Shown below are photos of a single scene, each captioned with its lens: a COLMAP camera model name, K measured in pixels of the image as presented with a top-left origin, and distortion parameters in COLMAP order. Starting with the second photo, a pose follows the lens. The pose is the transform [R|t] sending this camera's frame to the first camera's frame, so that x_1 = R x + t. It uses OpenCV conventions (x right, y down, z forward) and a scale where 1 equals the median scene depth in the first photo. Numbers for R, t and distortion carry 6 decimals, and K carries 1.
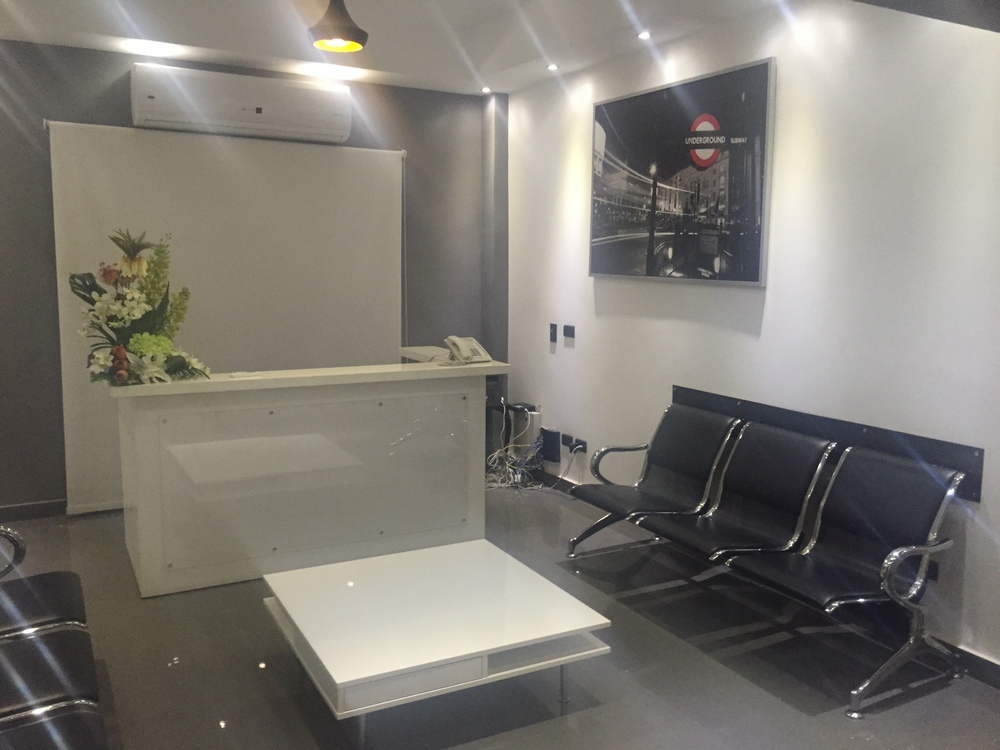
lens RADIAL K [[860.5, 0, 503.4], [0, 860.5, 377.3], [0, 0, 1]] dist [0.067639, -0.097615]
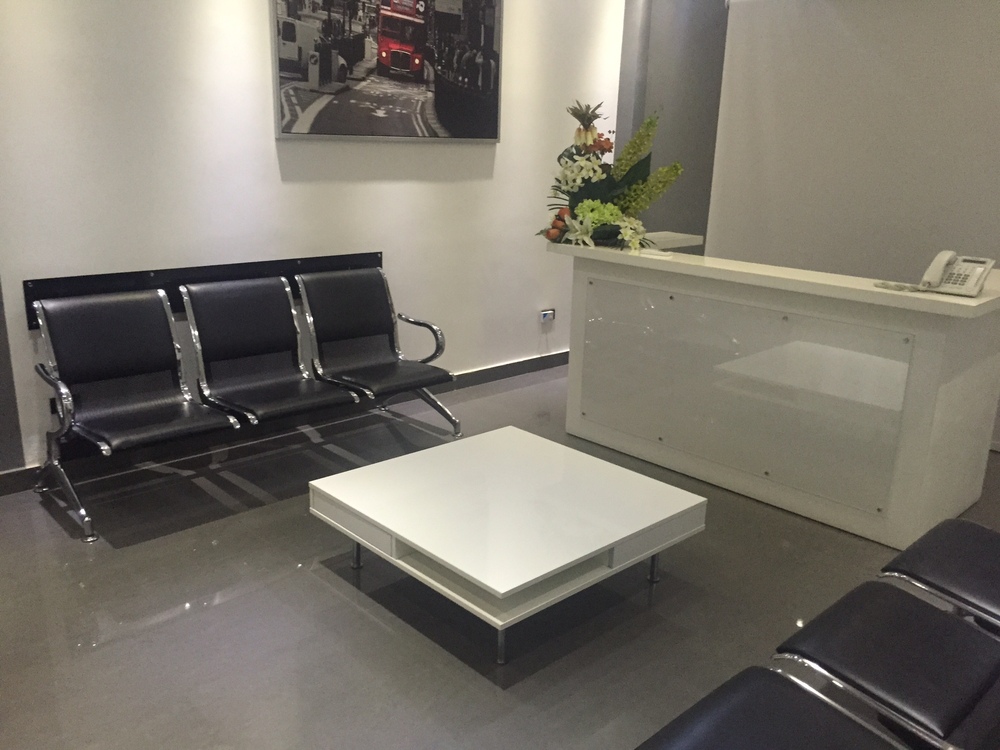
lens RADIAL K [[860.5, 0, 501.7], [0, 860.5, 371.4], [0, 0, 1]] dist [0.067639, -0.097615]
pose [[0.257718, 0.248556, -0.933703, 0.615142], [-0.168646, 0.963084, 0.209828, -0.051020], [0.951388, 0.103389, 0.290123, 0.598305]]
